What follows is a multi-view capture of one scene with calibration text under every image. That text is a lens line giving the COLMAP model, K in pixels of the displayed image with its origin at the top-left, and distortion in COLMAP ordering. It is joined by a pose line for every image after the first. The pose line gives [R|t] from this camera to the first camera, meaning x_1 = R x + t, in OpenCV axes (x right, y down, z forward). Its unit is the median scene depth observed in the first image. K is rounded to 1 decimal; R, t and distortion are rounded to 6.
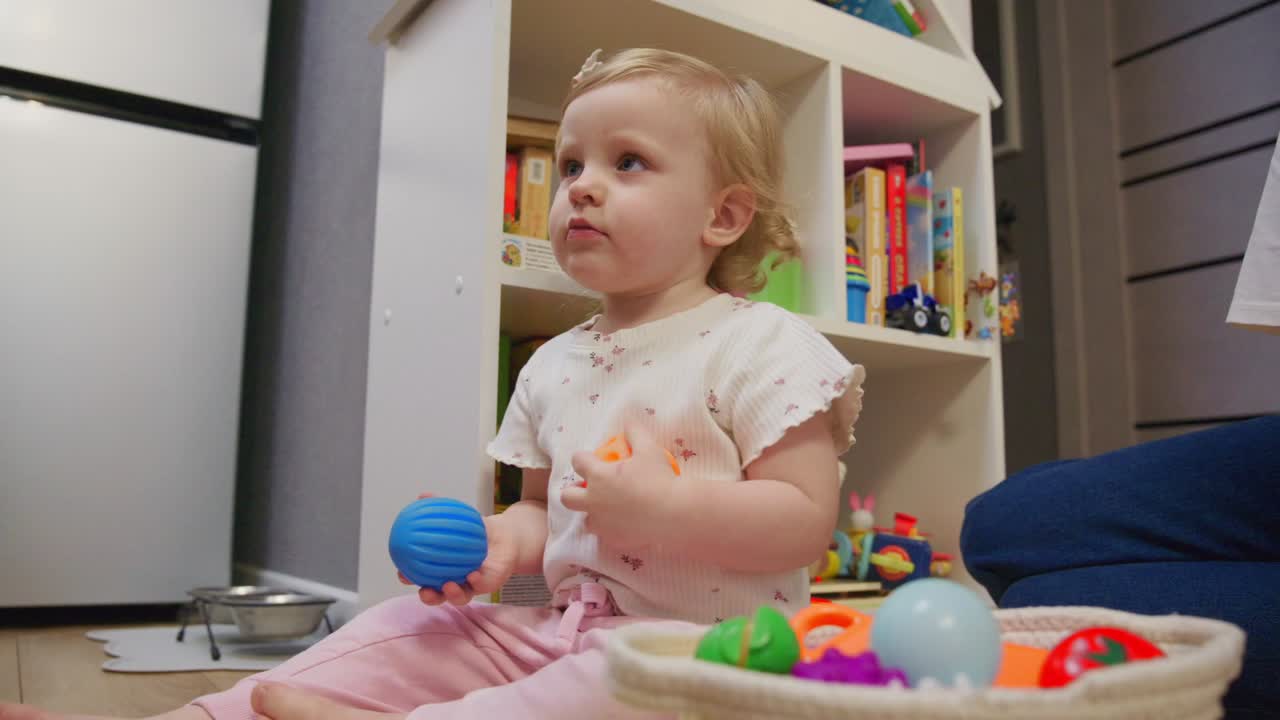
lens RADIAL K [[972.8, 0, 628.2], [0, 972.8, 362.2], [0, 0, 1]] dist [-0.006330, 0.001767]
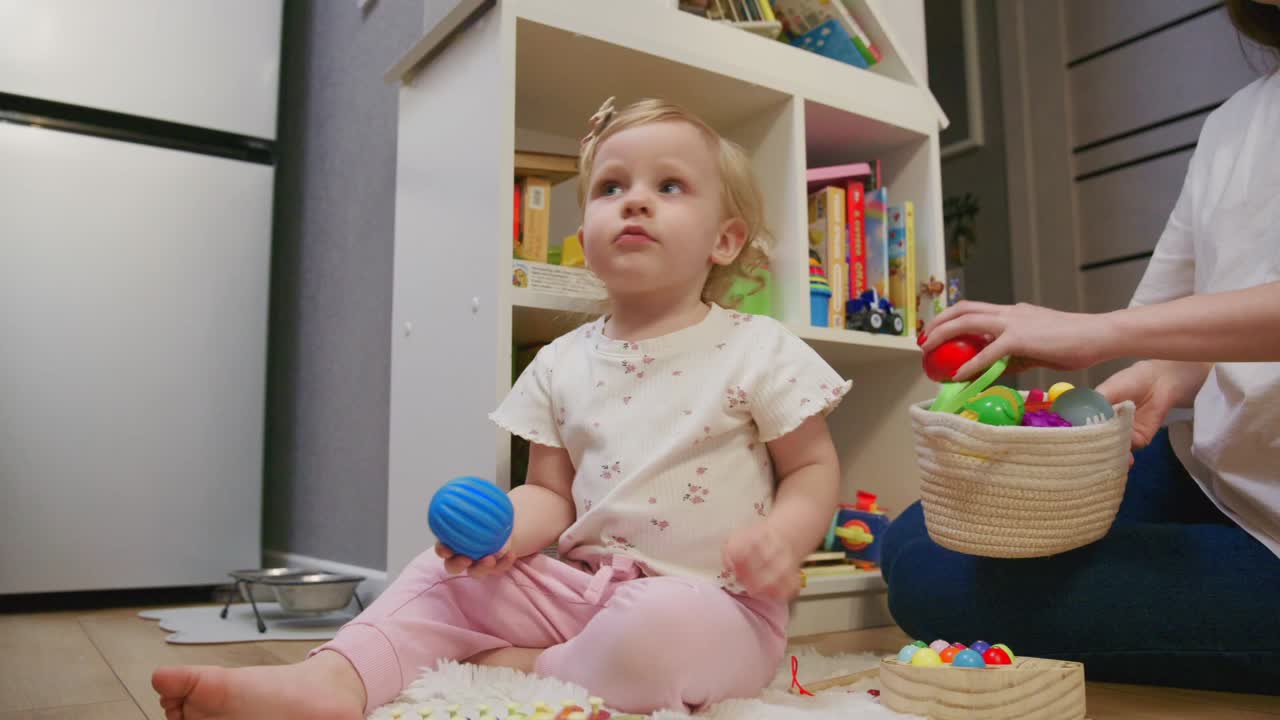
lens RADIAL K [[982.2, 0, 640.0], [0, 982.2, 360.0], [0, 0, 1]] dist [0.001996, -0.001467]
pose [[0.999494, -0.016038, 0.027477, -0.007567], [0.015424, 0.999630, 0.022403, -0.027481], [-0.027826, -0.021968, 0.999371, -0.135810]]
